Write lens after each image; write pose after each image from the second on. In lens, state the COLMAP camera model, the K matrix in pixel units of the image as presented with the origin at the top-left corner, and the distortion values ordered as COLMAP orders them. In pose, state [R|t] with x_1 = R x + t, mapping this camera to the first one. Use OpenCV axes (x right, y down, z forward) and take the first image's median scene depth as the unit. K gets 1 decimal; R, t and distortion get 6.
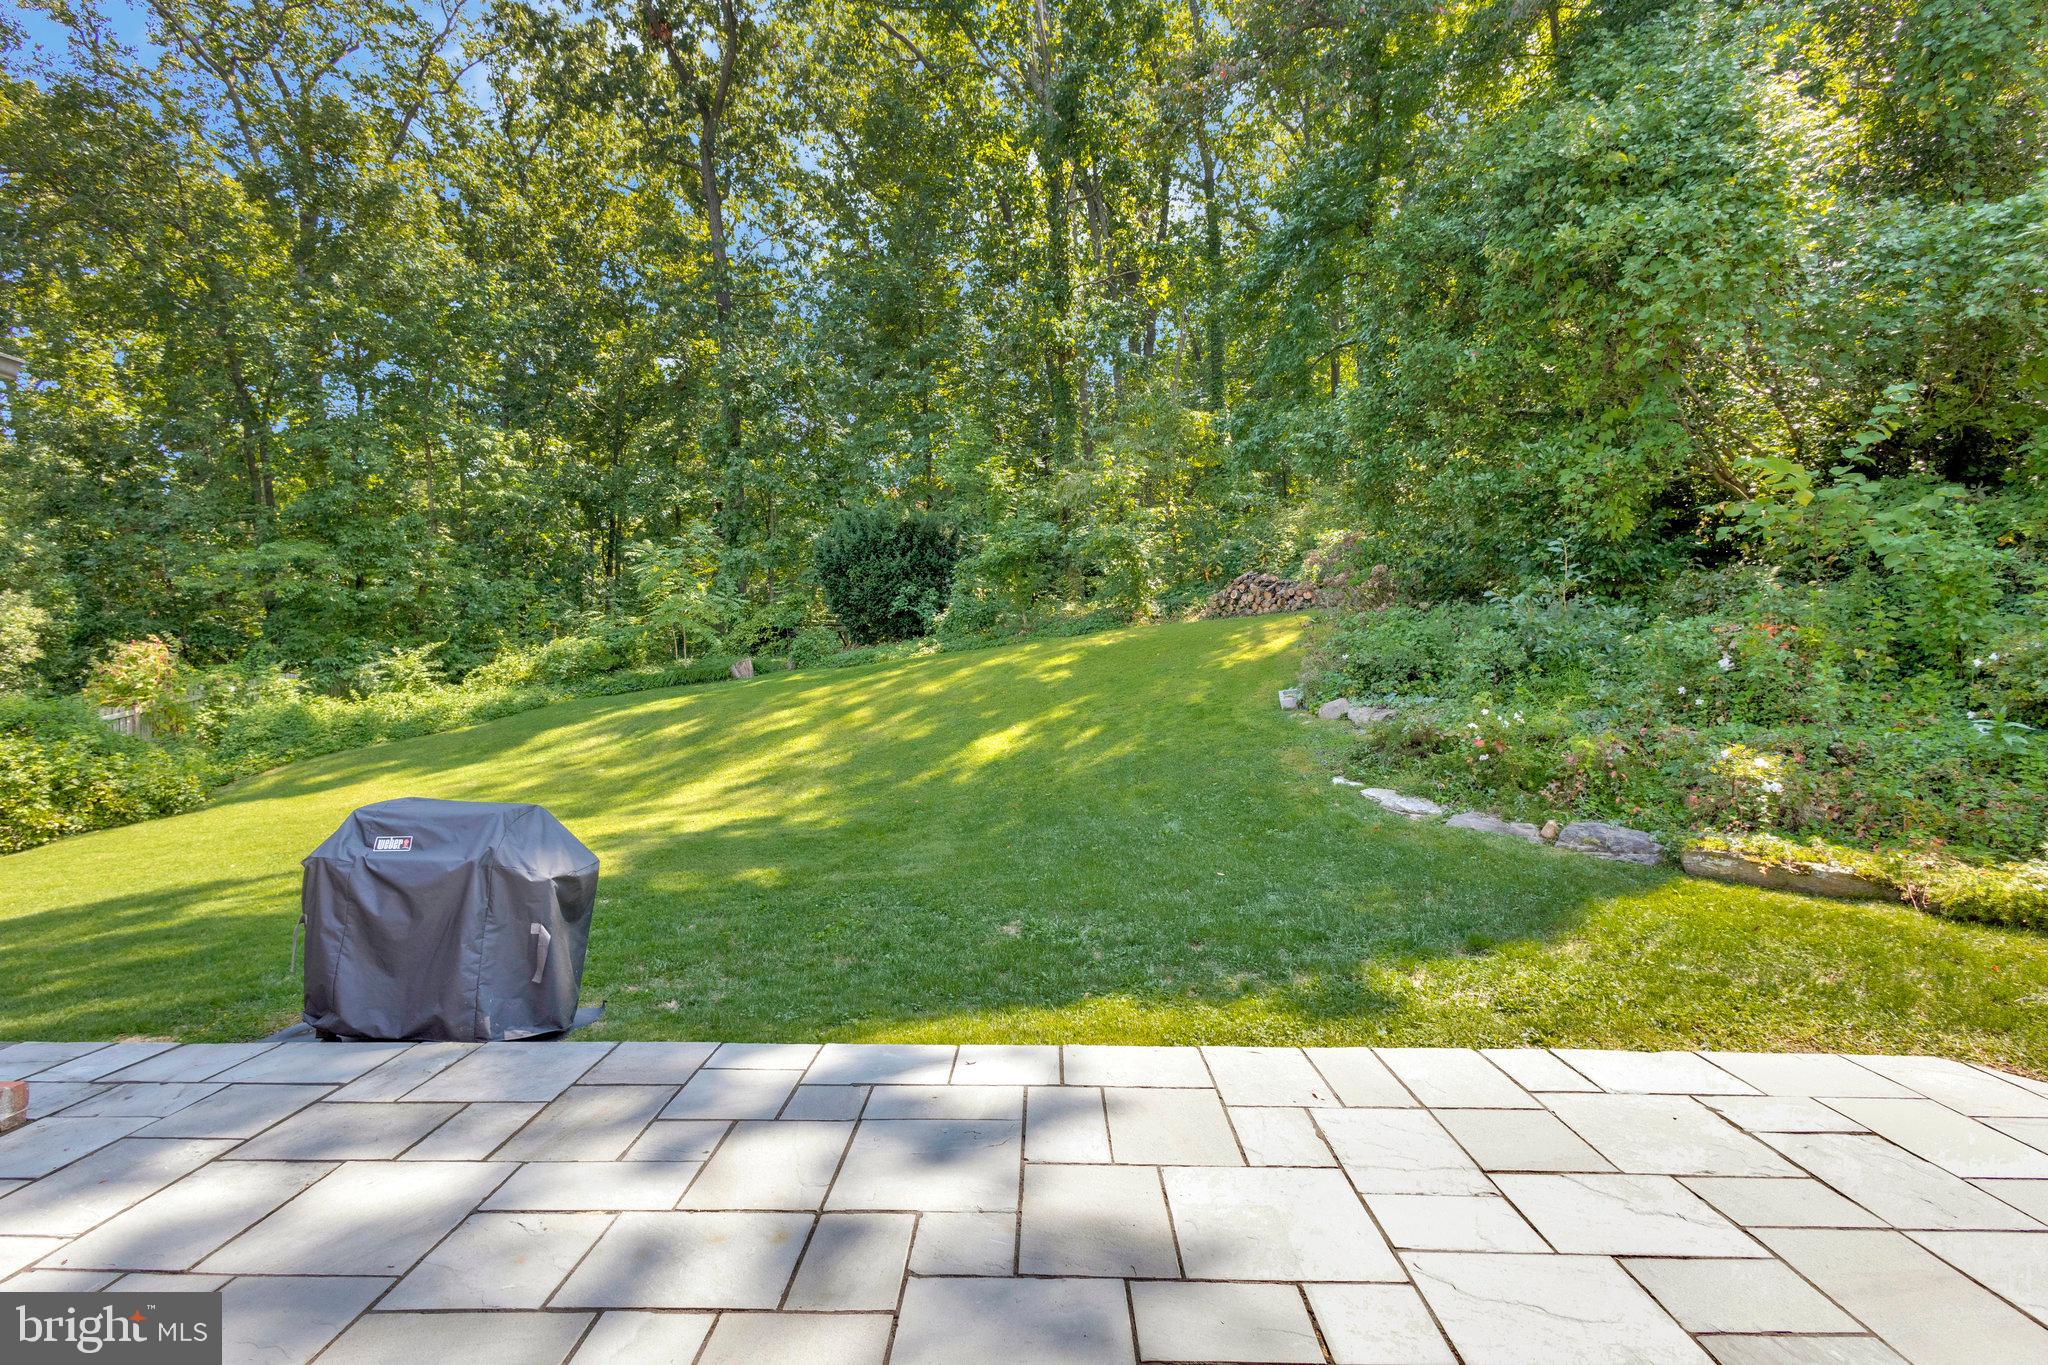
lens RADIAL K [[949.5, 0, 1019.7], [0, 949.5, 690.4], [0, 0, 1]] dist [0.001771, -0.000767]
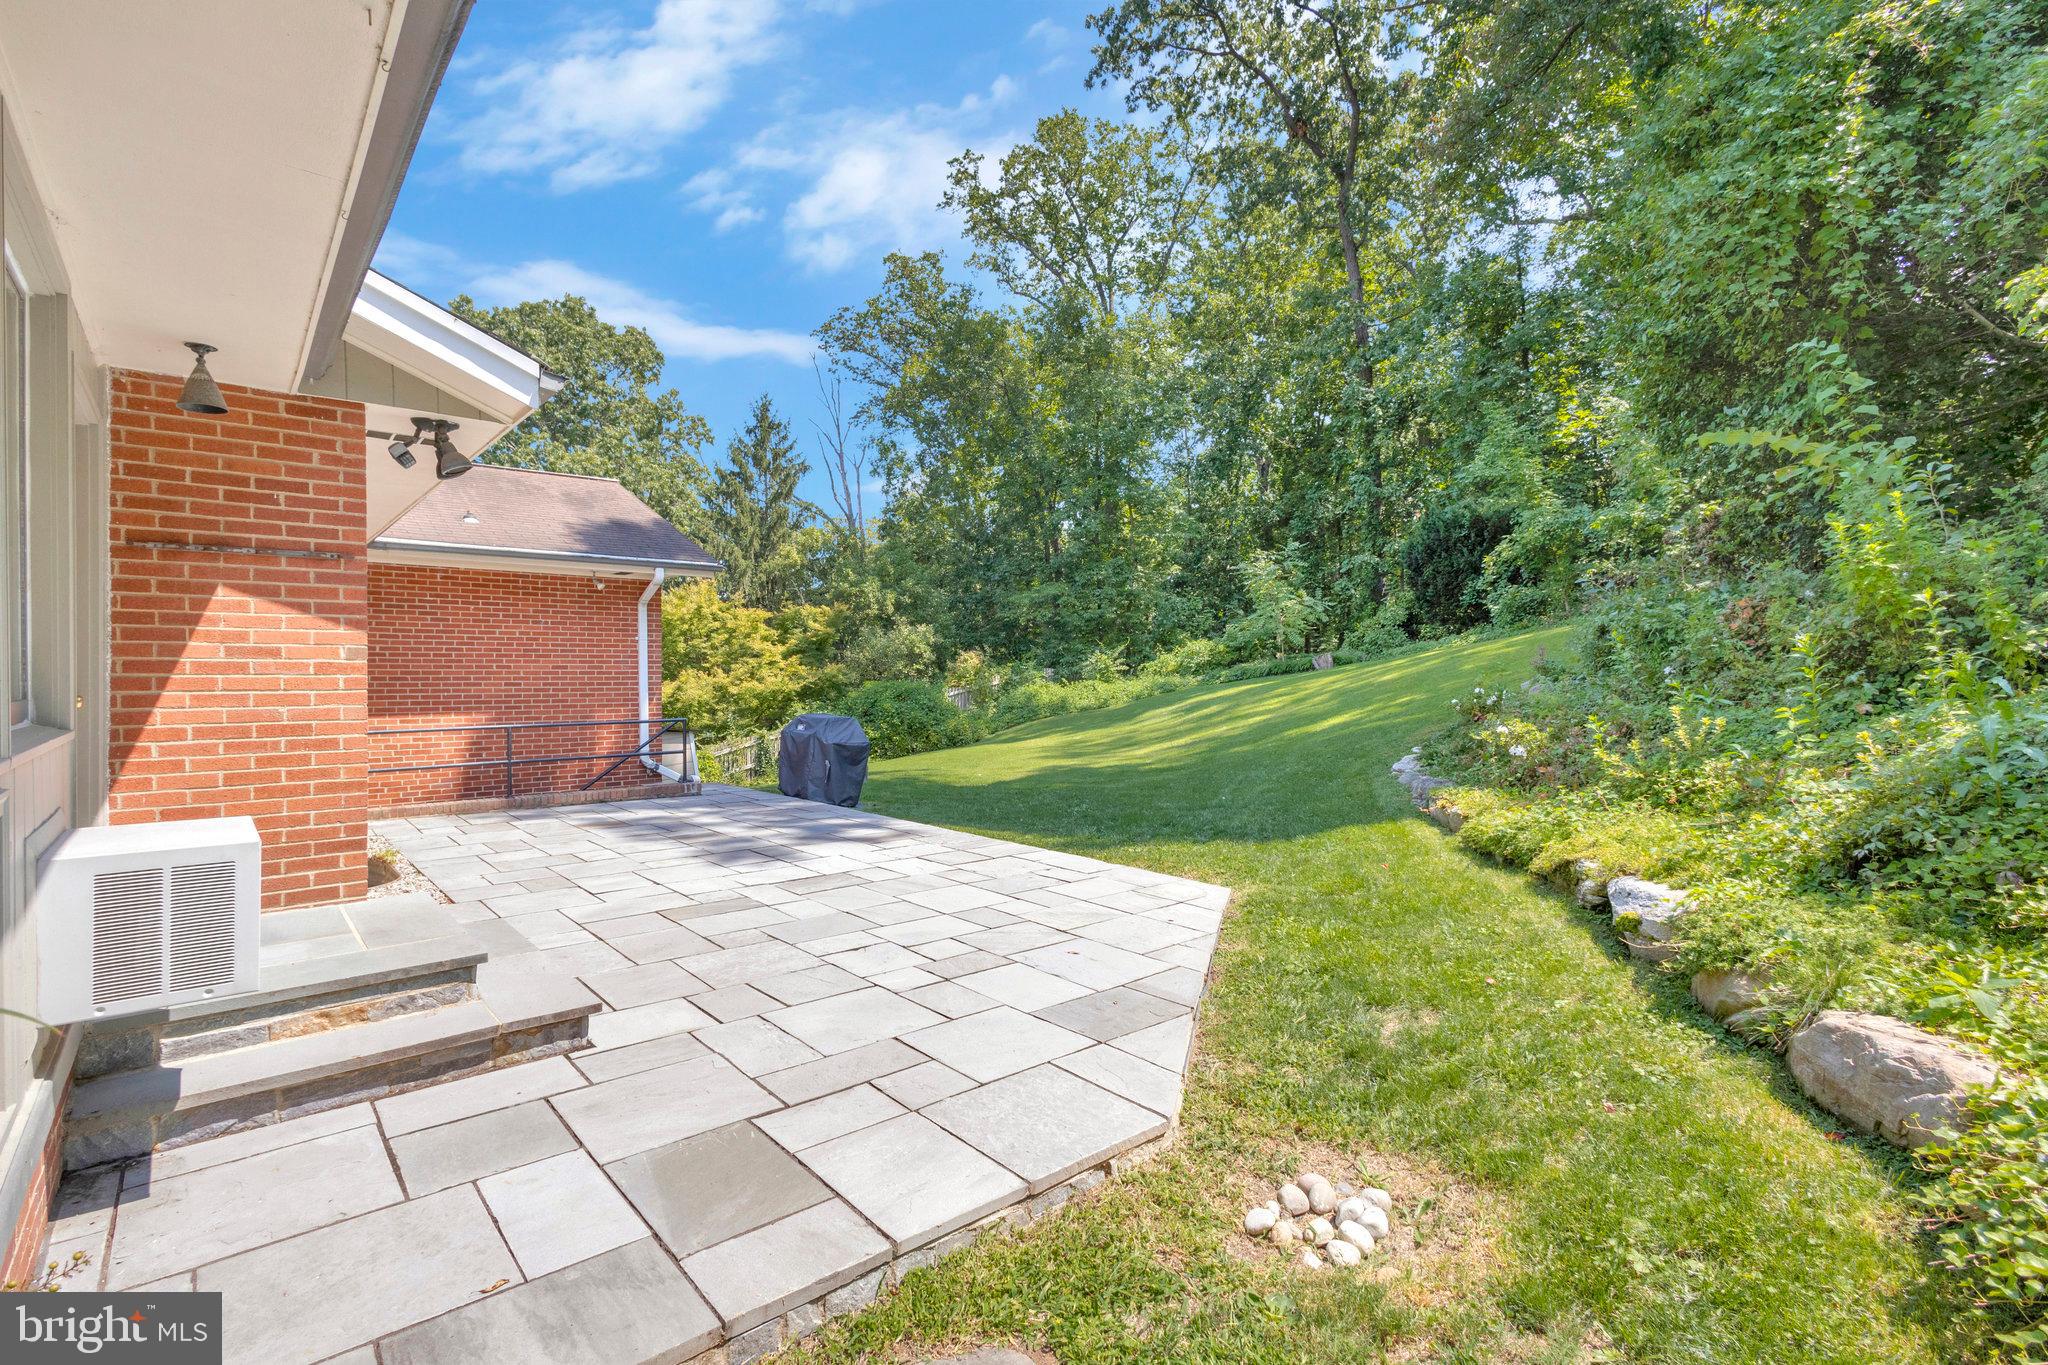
lens RADIAL K [[949.5, 0, 1019.7], [0, 949.5, 690.4], [0, 0, 1]] dist [0.001771, -0.000767]
pose [[0.661568, 0.010985, -0.749805, 0.335046], [-0.013709, 0.999903, 0.002554, 0.013944], [0.749760, 0.008589, 0.661654, -0.050059]]
